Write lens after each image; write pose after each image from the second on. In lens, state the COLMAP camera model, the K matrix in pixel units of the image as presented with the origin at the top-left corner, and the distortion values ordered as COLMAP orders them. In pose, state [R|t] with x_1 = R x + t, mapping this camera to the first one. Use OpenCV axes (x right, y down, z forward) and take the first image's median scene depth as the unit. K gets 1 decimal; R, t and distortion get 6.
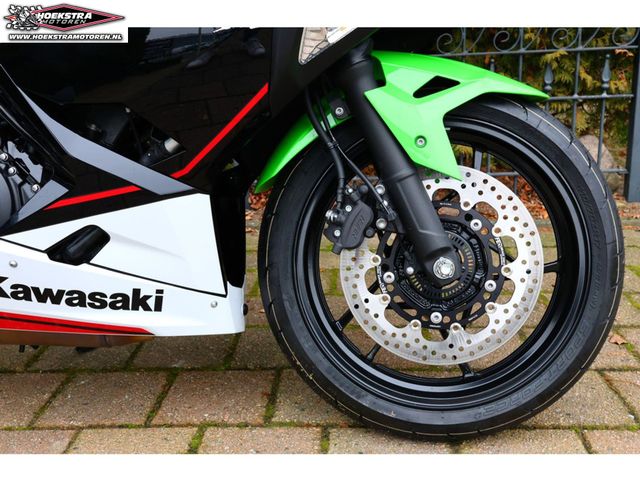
lens RADIAL K [[649.5, 0, 320.0], [0, 649.5, 240.0], [0, 0, 1]] dist [-0.006191, 0.003672]
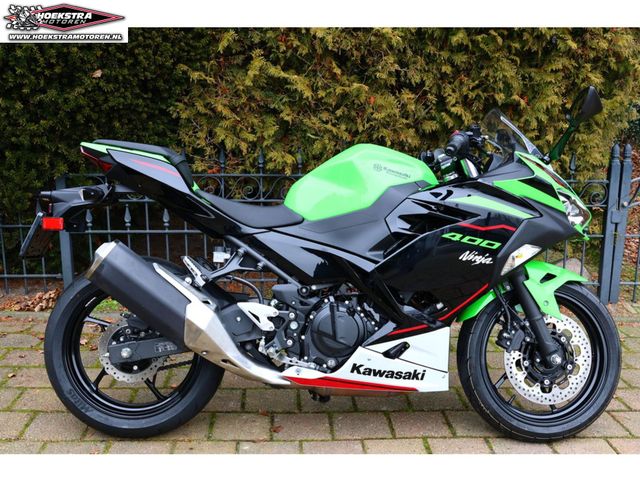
lens RADIAL K [[719.7, 0, 320.0], [0, 719.7, 240.0], [0, 0, 1]] dist [-0.002818, 0.036824]
pose [[0.993669, 0.019023, 0.110726, -0.870201], [-0.011313, 0.997494, -0.069843, -0.184615], [-0.111777, 0.068148, 0.991394, -1.370634]]
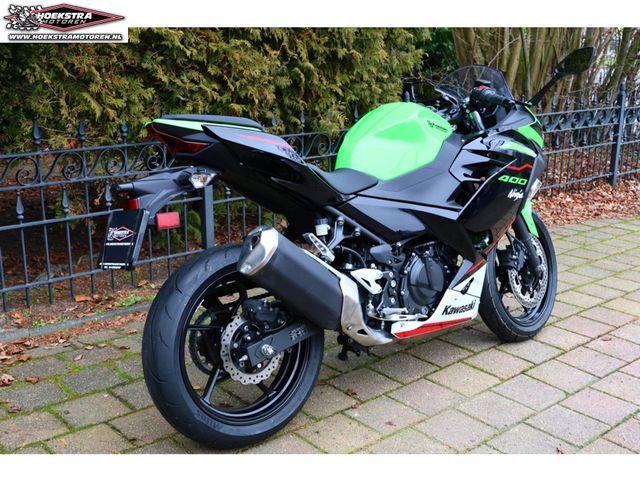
lens RADIAL K [[748.2, 0, 320.0], [0, 748.2, 240.0], [0, 0, 1]] dist [-0.006689, 0.010864]
pose [[0.715715, -0.146201, 0.682918, -2.575697], [0.160417, 0.986113, 0.042989, -0.362490], [-0.679720, 0.078783, 0.729229, -0.681581]]
